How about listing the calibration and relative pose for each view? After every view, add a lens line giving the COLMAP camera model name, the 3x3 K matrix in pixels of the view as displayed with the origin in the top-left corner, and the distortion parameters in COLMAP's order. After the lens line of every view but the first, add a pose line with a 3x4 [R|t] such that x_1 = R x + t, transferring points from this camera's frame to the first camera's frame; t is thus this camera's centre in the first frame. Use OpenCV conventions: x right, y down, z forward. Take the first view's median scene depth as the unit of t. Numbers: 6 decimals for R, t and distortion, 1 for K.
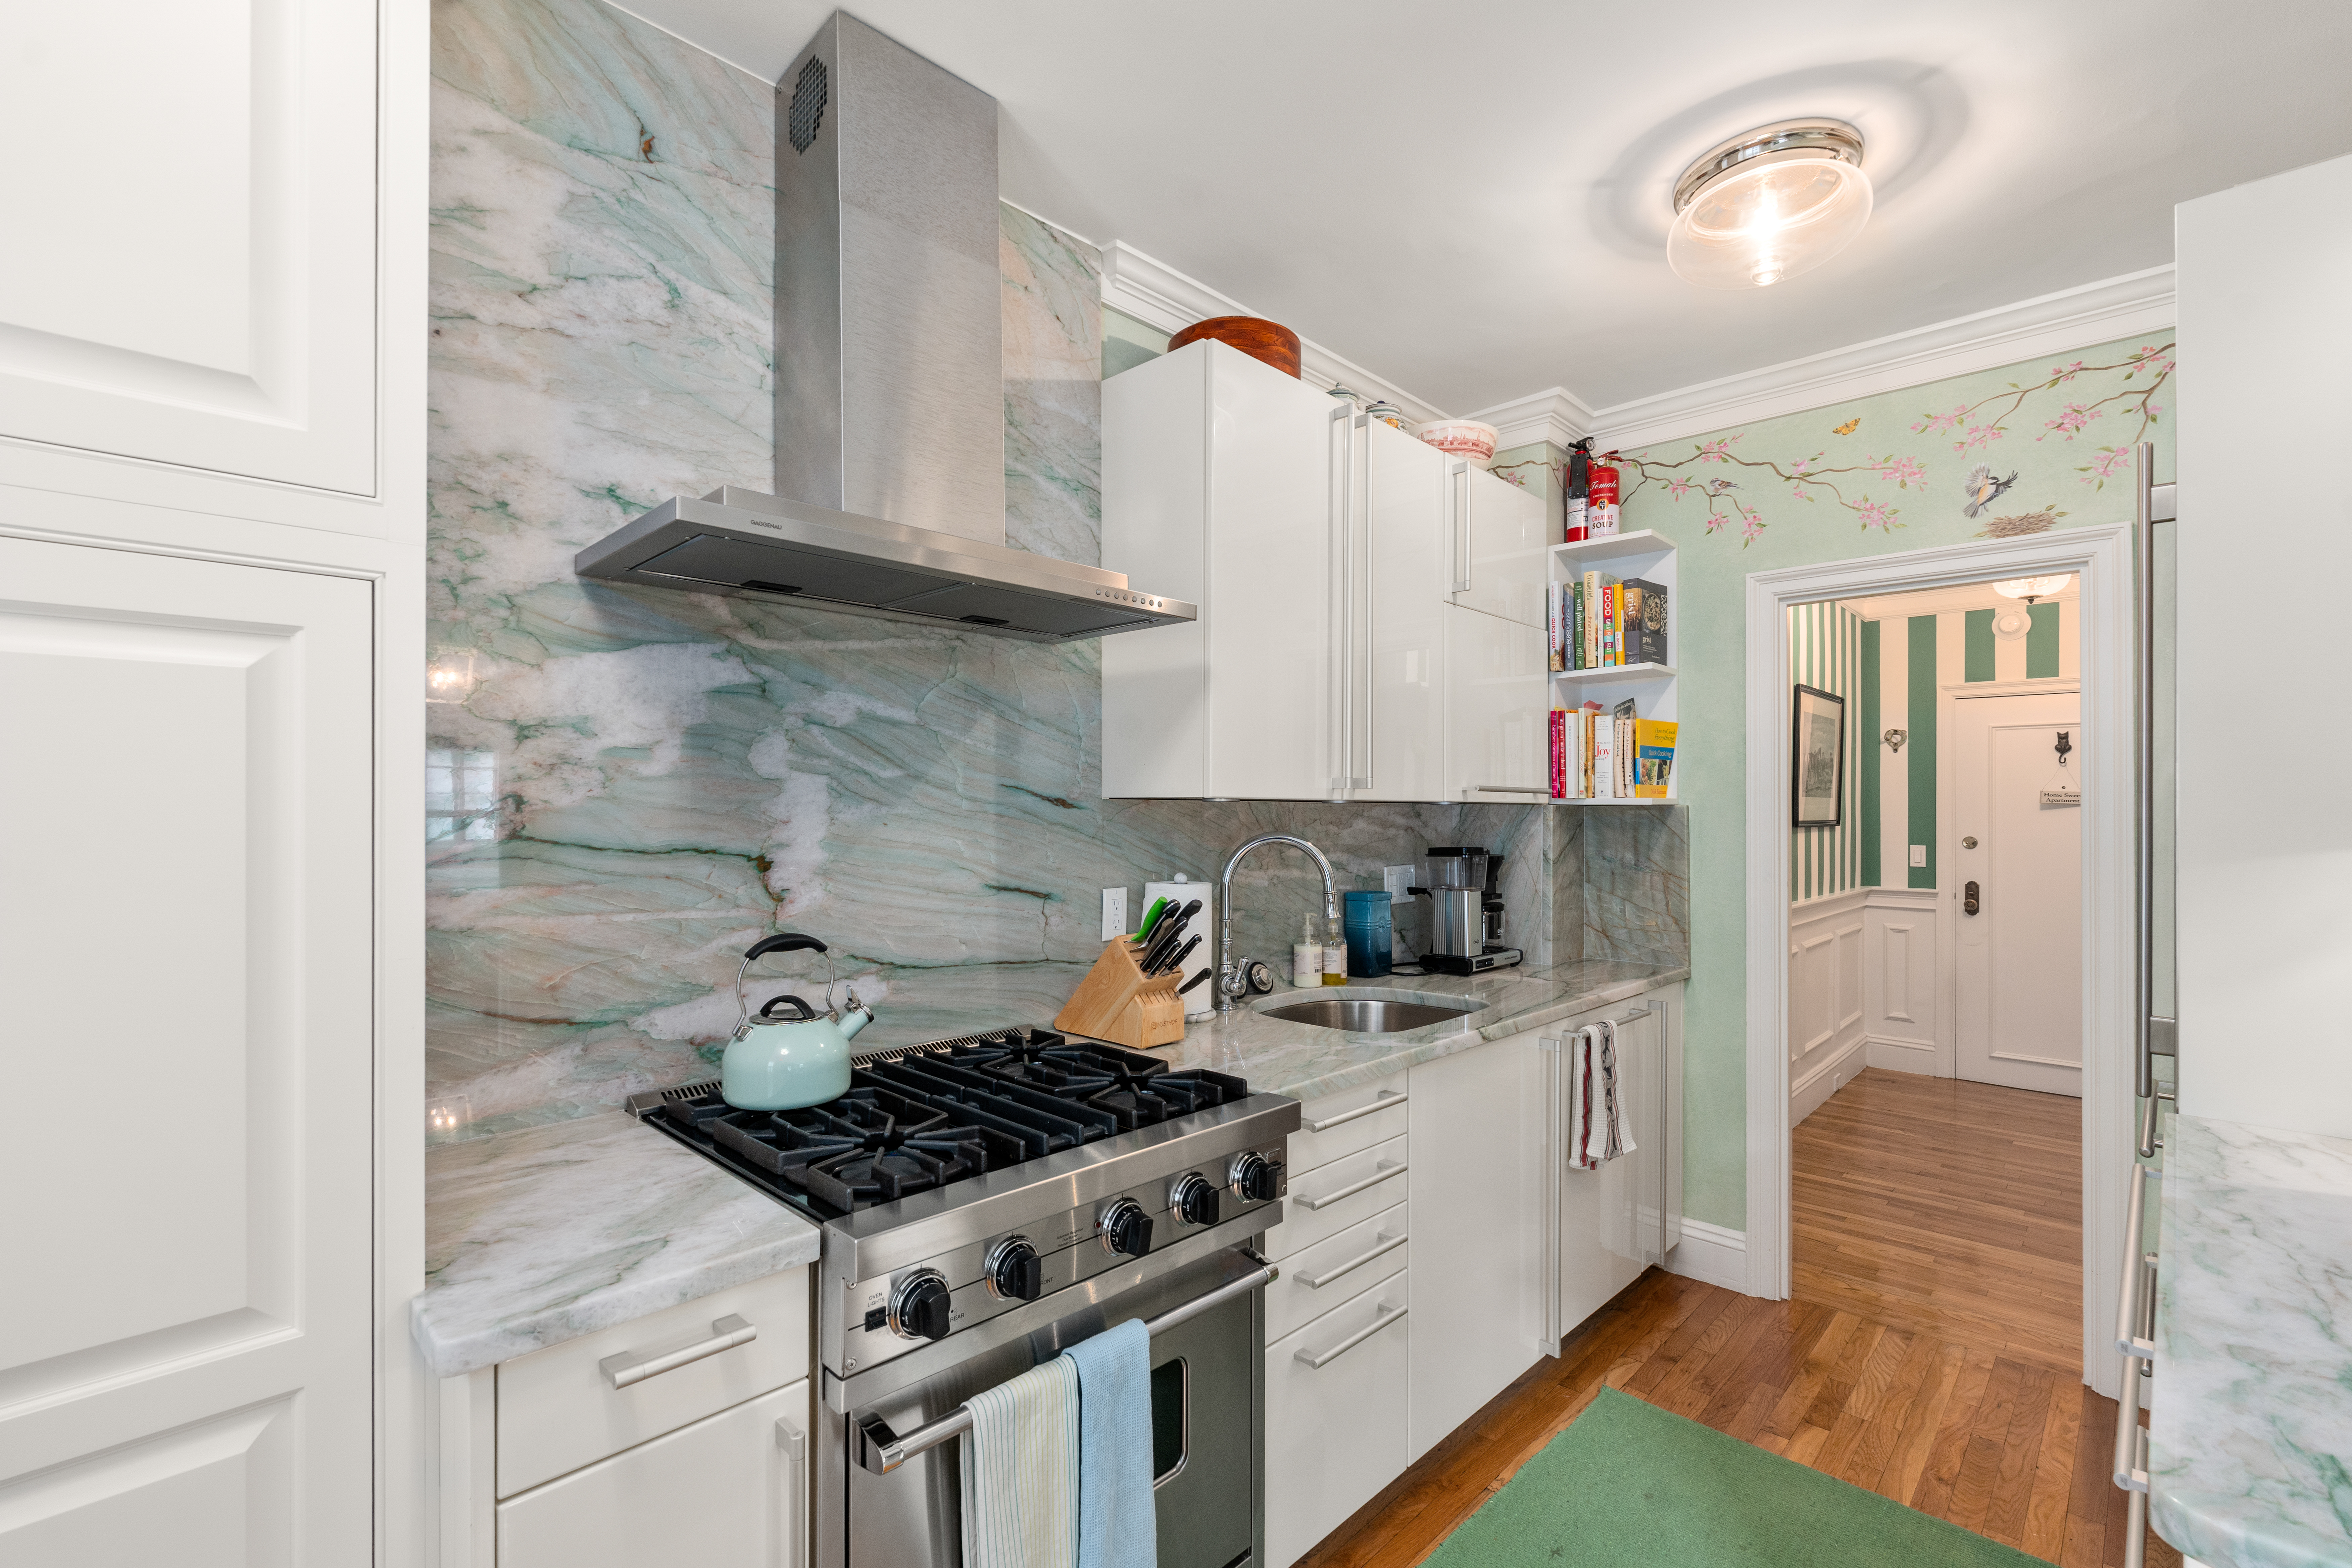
lens RADIAL K [[1045.4, 0, 1178.0], [0, 1045.4, 799.8], [0, 0, 1]] dist [-0.001912, 0.000096]
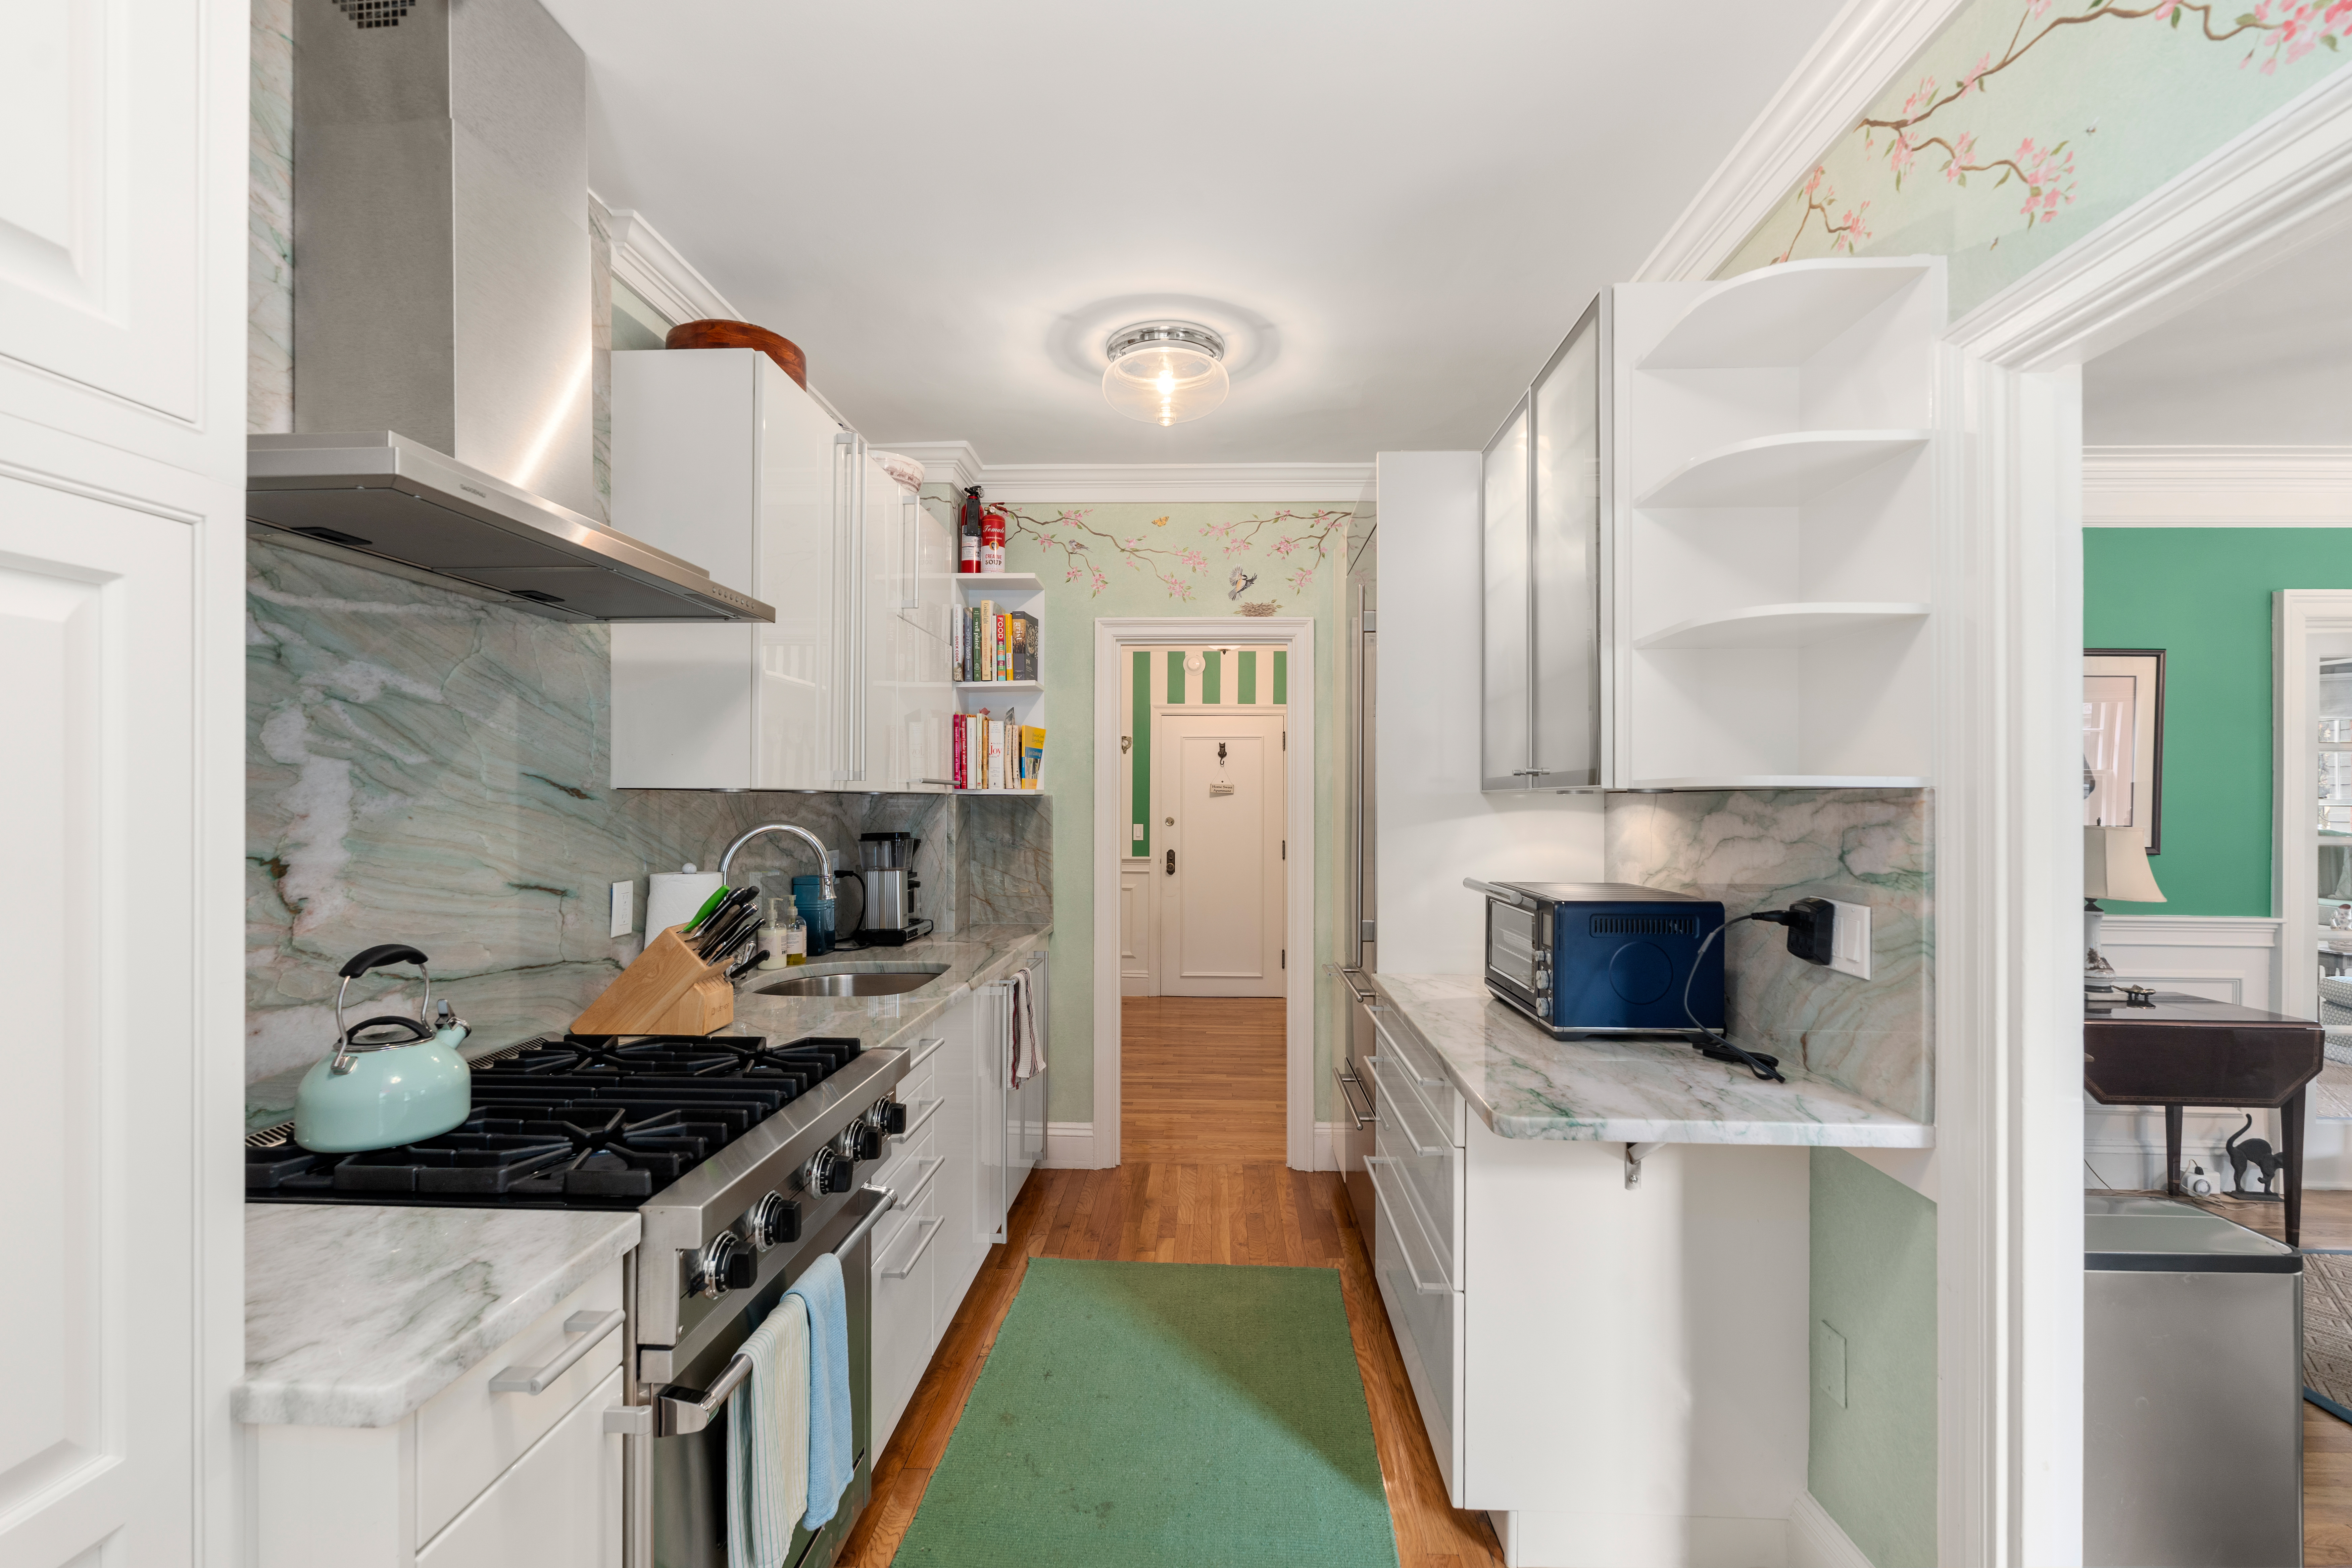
lens RADIAL K [[1031.2, 0, 1185.6], [0, 1031.2, 790.3], [0, 0, 1]] dist [-0.000955, 0.000357]
pose [[0.747283, 0.003280, 0.664498, -0.304674], [-0.004796, 0.999988, 0.000457, -0.002379], [-0.664488, -0.003529, 0.747290, -0.052783]]
